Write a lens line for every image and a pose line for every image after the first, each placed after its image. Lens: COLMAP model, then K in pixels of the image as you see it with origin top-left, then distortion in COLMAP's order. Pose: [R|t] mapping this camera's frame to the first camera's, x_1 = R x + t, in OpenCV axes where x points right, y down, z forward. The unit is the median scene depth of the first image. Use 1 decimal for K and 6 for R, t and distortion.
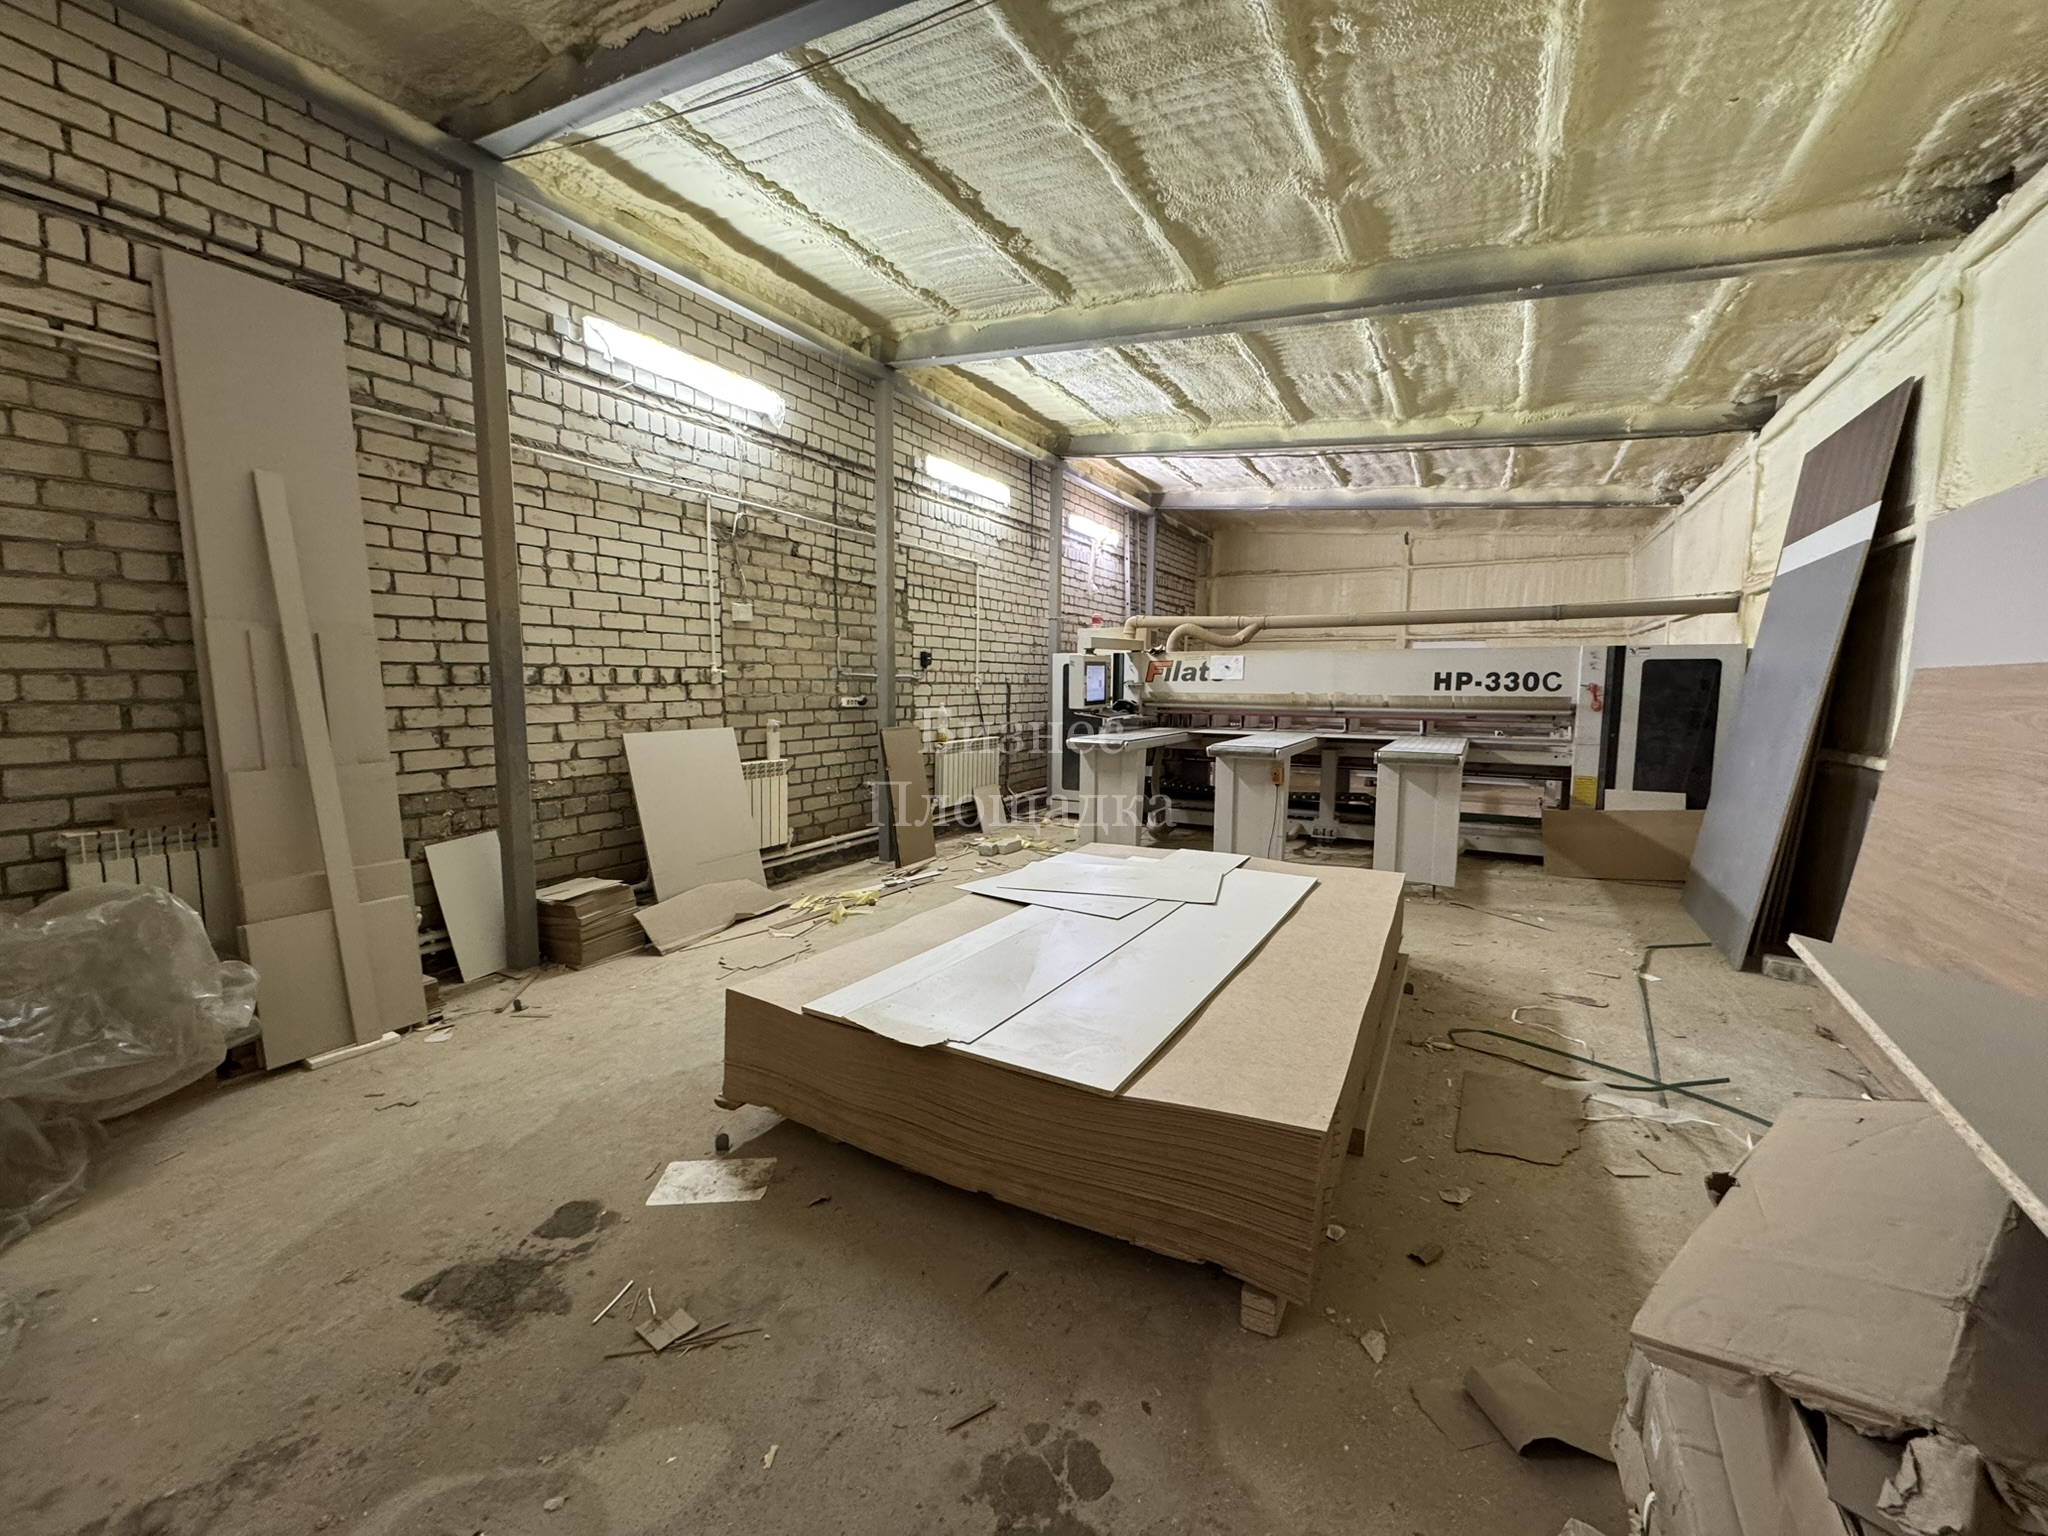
lens RADIAL K [[812.4, 0, 1025.8], [0, 812.4, 766.2], [0, 0, 1]] dist [-0.001193, -0.000021]
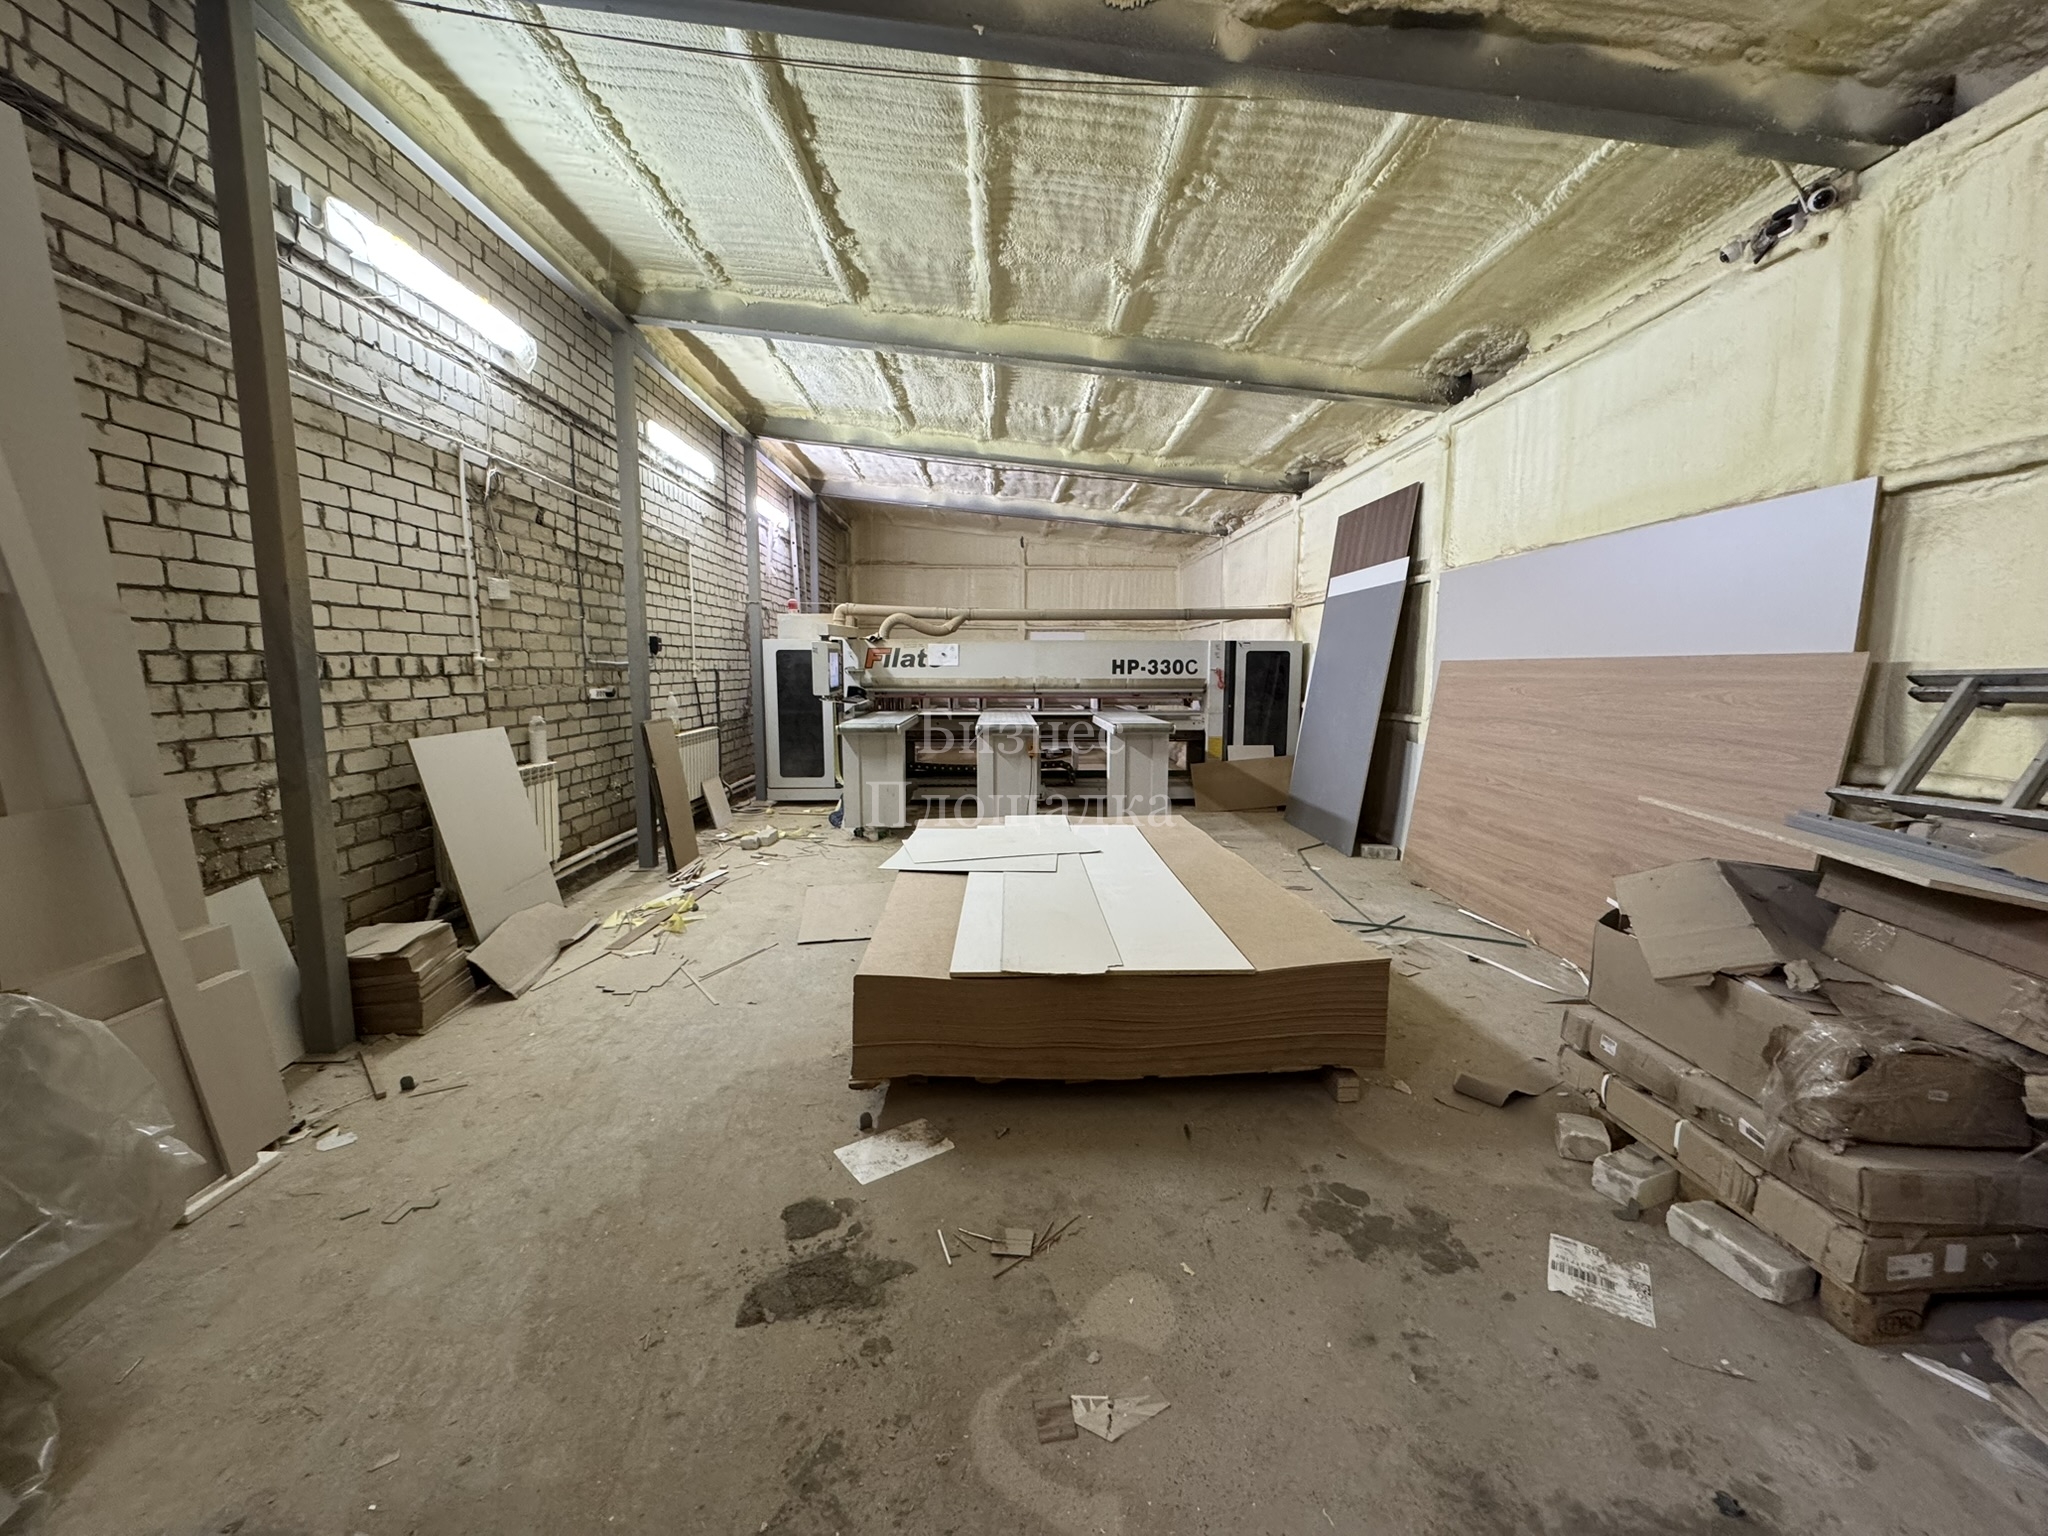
lens RADIAL K [[812.4, 0, 1025.8], [0, 812.4, 766.2], [0, 0, 1]] dist [-0.001193, -0.000021]
pose [[0.853890, -0.067031, 0.516119, -0.367634], [0.055693, 0.997746, 0.037442, -0.009229], [-0.517465, -0.003227, 0.855698, 0.002872]]
